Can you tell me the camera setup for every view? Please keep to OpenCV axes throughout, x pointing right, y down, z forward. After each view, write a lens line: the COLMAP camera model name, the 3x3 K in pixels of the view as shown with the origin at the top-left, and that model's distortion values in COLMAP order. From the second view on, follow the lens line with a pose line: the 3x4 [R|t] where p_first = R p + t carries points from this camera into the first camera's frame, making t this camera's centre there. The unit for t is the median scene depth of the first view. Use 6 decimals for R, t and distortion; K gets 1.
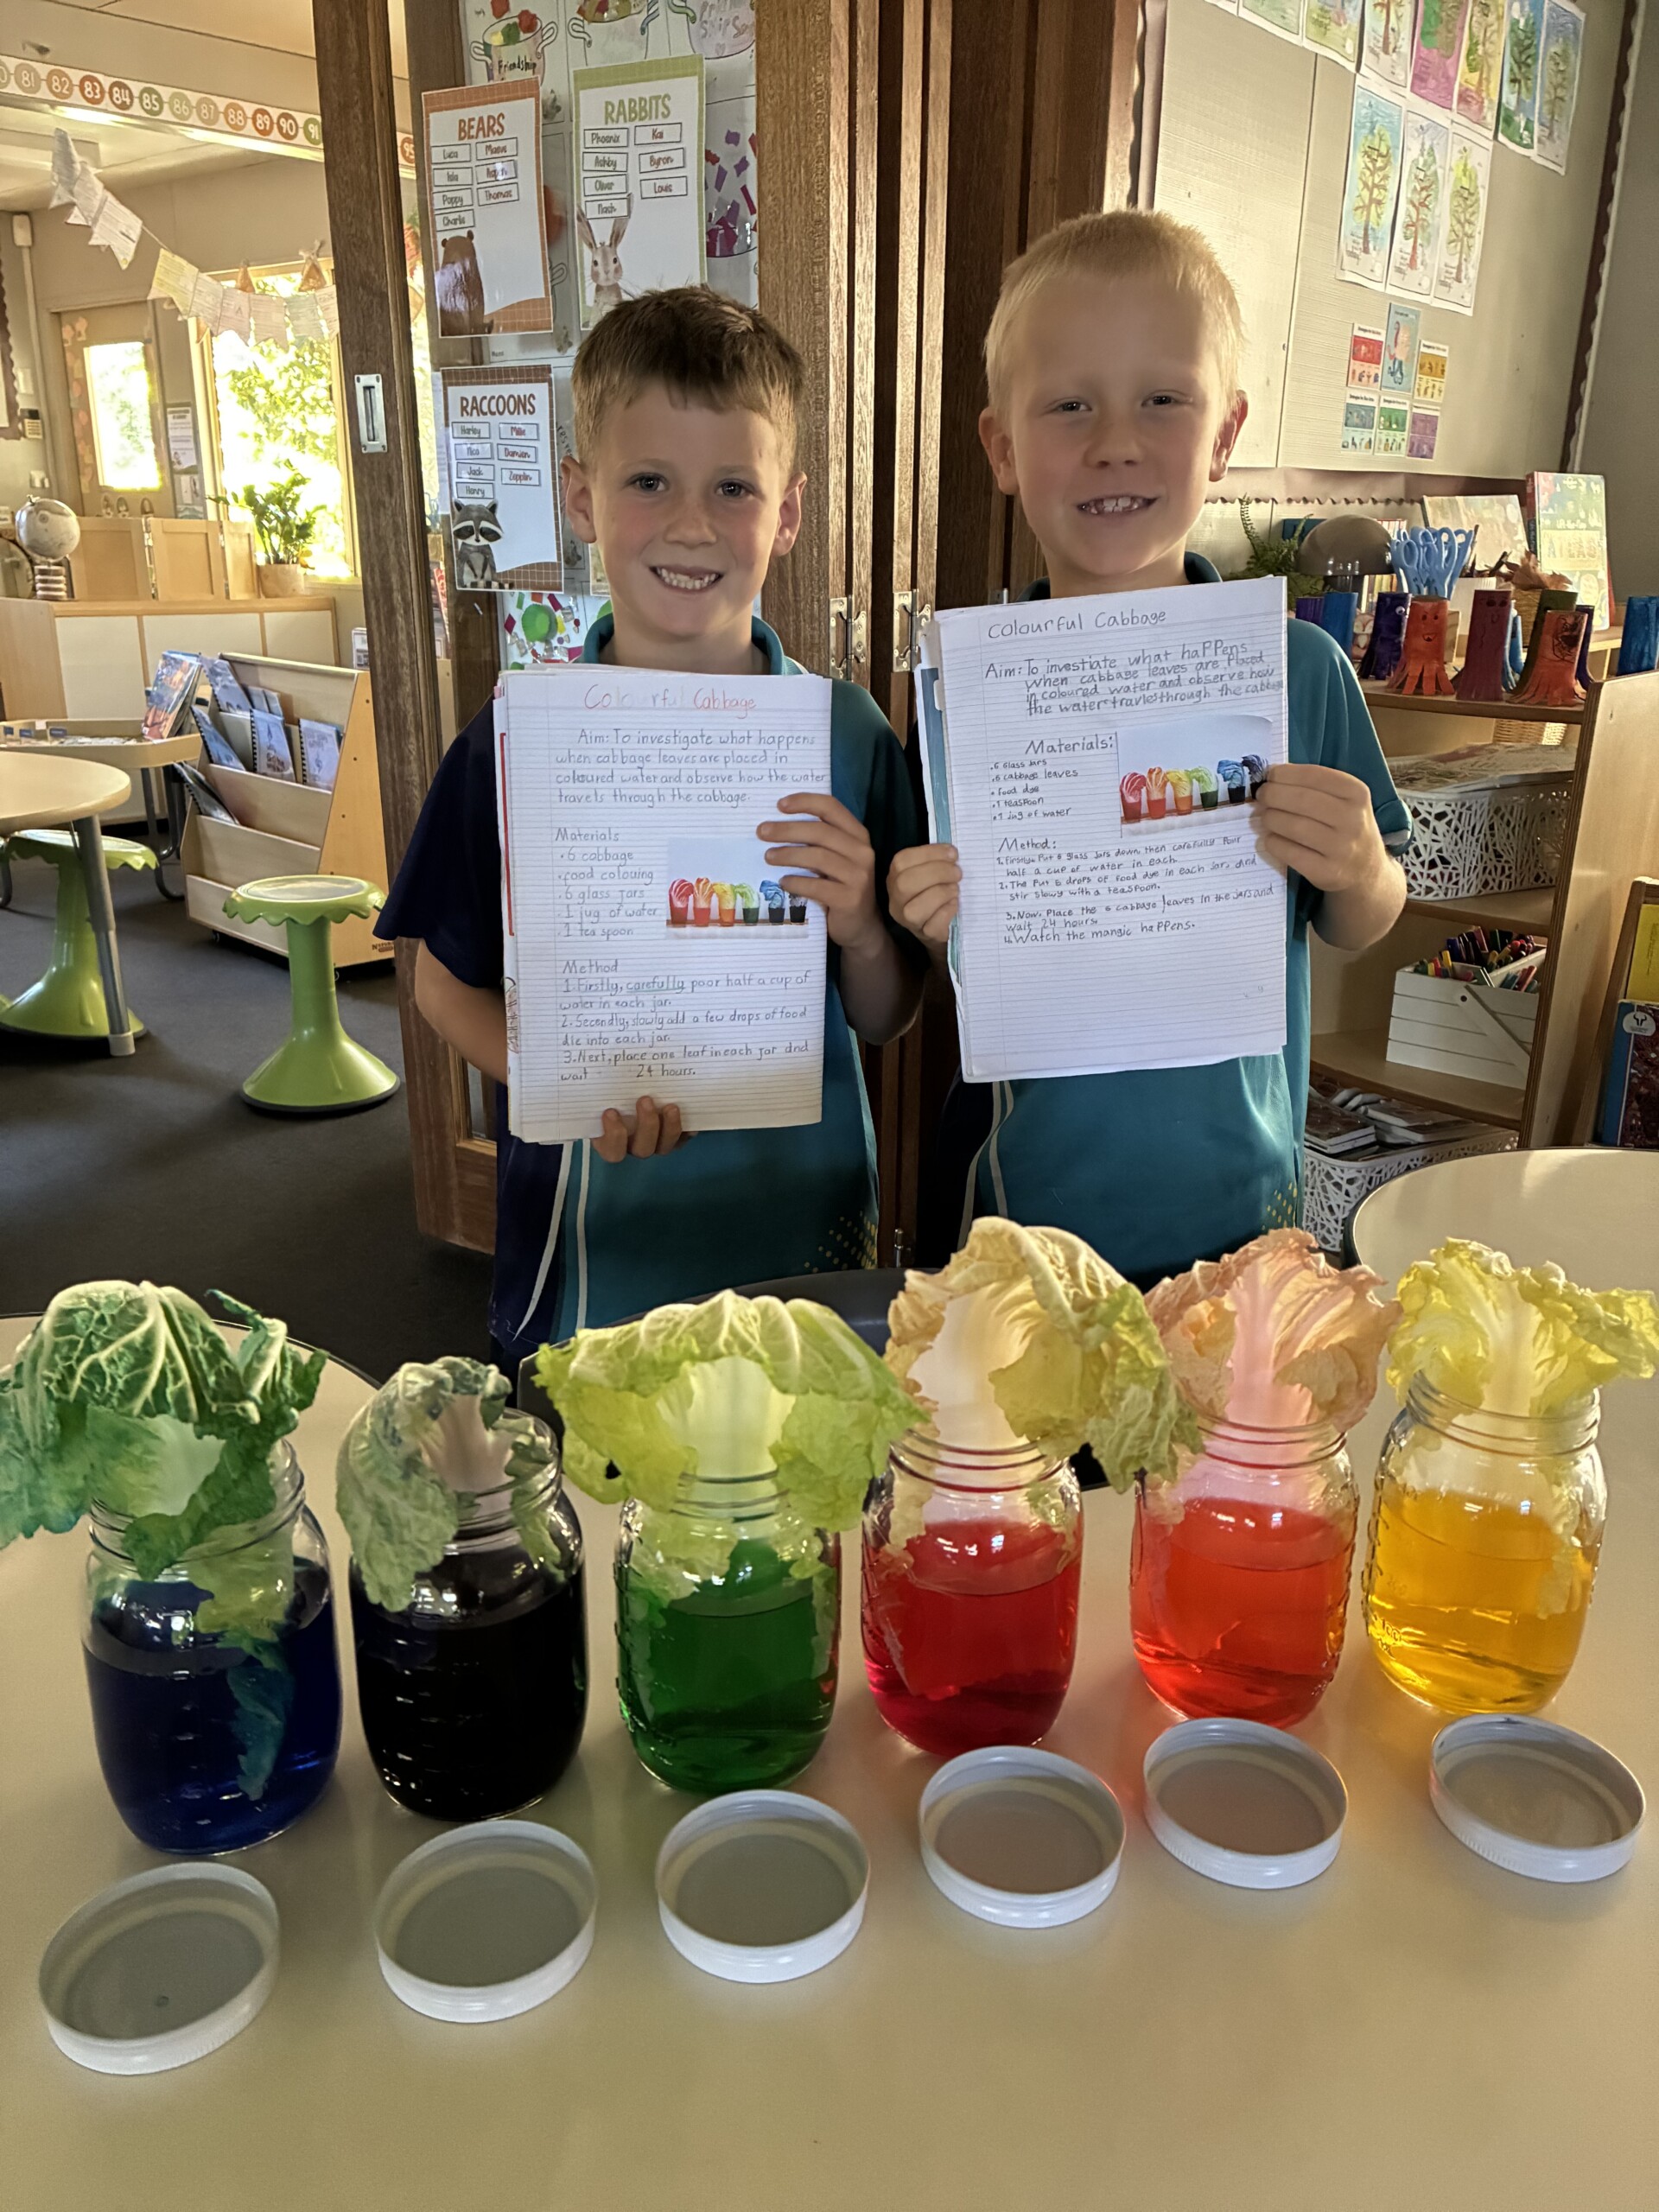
lens RADIAL K [[1781.4, 0, 829.5], [0, 1781.4, 1106.0], [0, 0, 1]] dist [-0.080741, 0.153799]
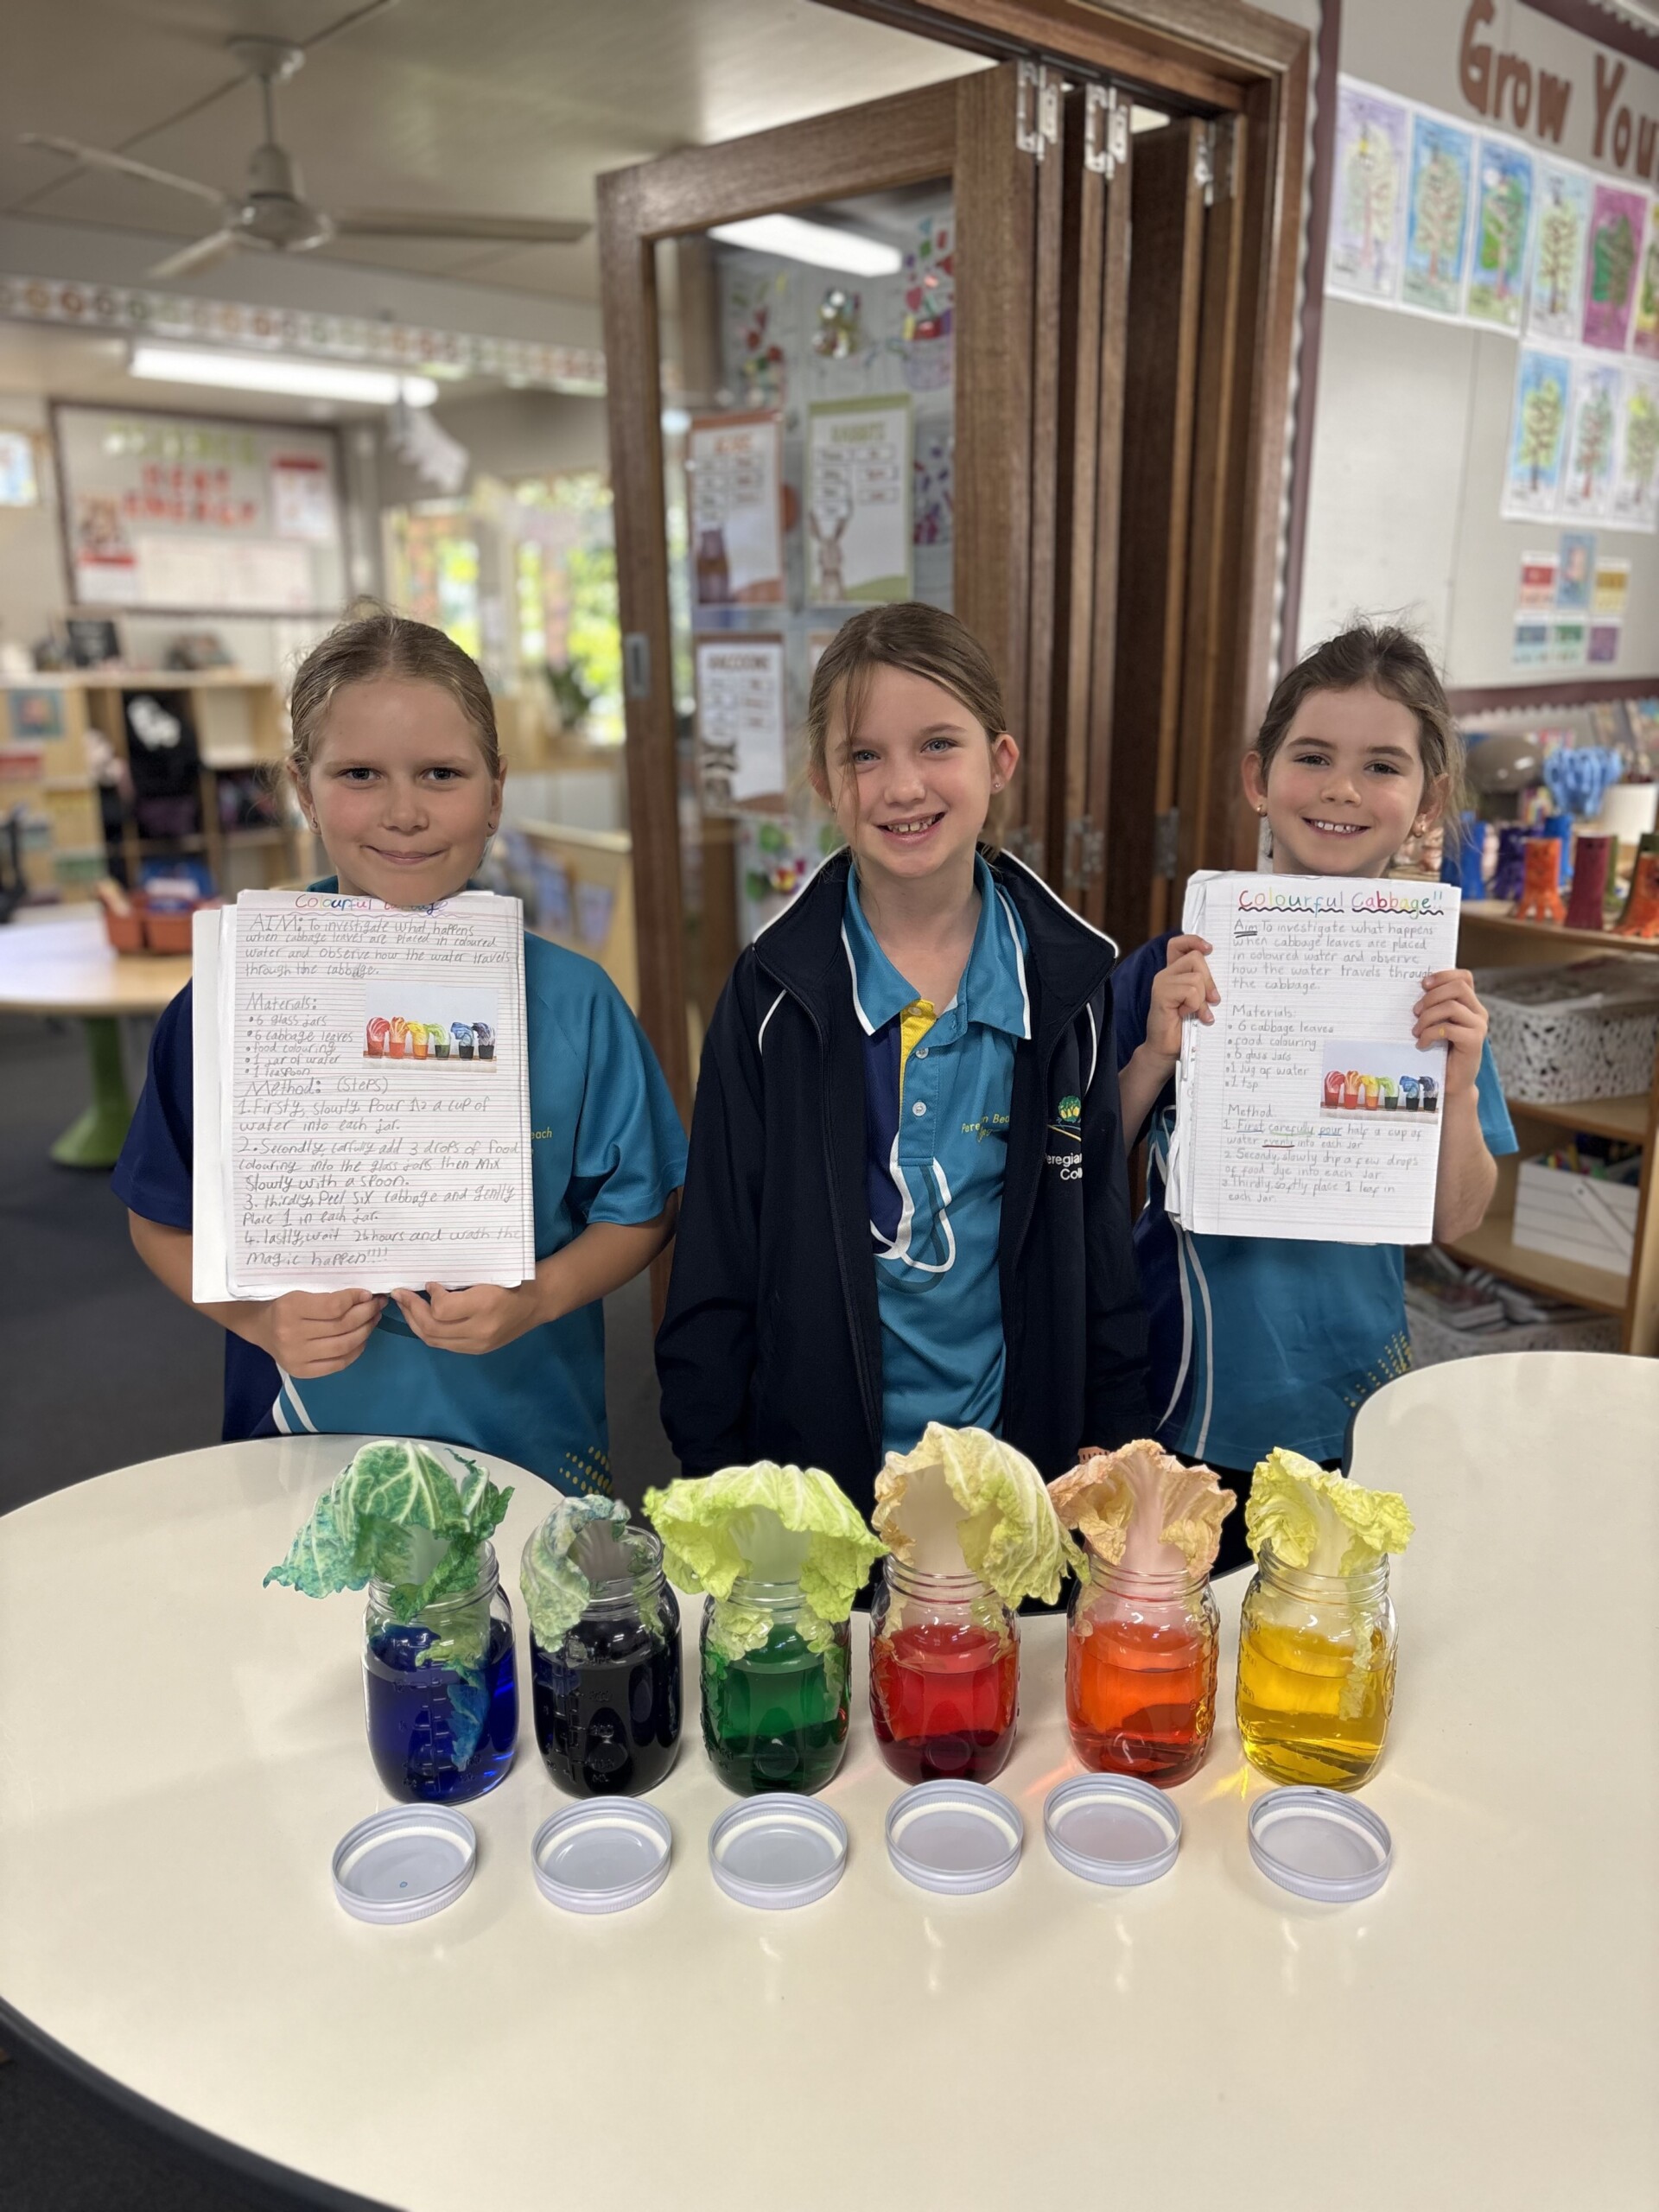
lens RADIAL K [[1736.7, 0, 829.5], [0, 1736.7, 1106.0], [0, 0, 1]] dist [-0.004317, -0.000758]
pose [[0.988770, 0.025220, -0.147302, 0.058058], [-0.034846, 0.997396, -0.063144, -0.030647], [0.145326, 0.067568, 0.987074, -0.142503]]
